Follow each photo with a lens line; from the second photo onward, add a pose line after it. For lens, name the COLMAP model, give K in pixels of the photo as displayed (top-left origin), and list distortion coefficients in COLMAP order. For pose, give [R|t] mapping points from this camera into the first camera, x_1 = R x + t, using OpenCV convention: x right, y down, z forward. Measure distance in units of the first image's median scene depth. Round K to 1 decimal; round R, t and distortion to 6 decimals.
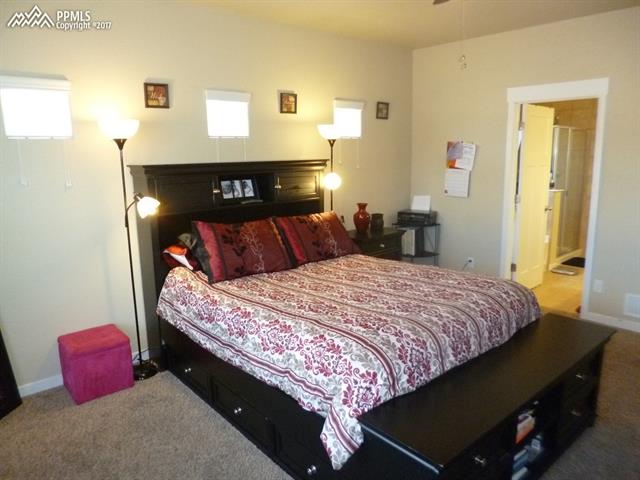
lens RADIAL K [[474.1, 0, 324.0], [0, 474.1, 241.1], [0, 0, 1]] dist [-0.024440, -0.000271]
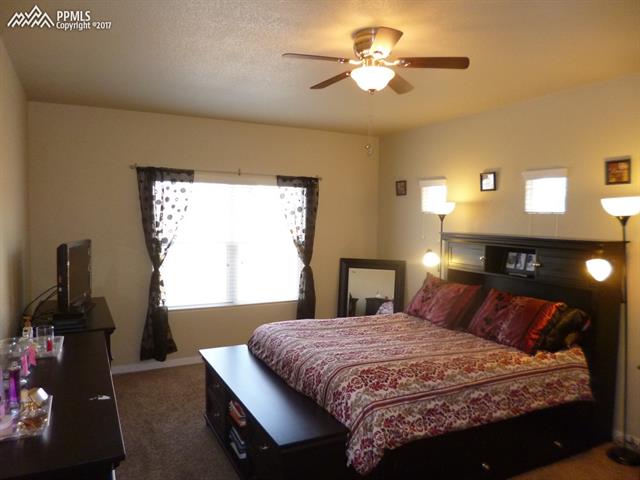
lens RADIAL K [[474.1, 0, 323.0], [0, 474.1, 240.2], [0, 0, 1]] dist [-0.024440, -0.000271]
pose [[-0.279550, 0.050171, -0.958819, 0.911846], [-0.209133, 0.971474, 0.111808, -0.176685], [0.937078, 0.231777, -0.261083, 0.832683]]
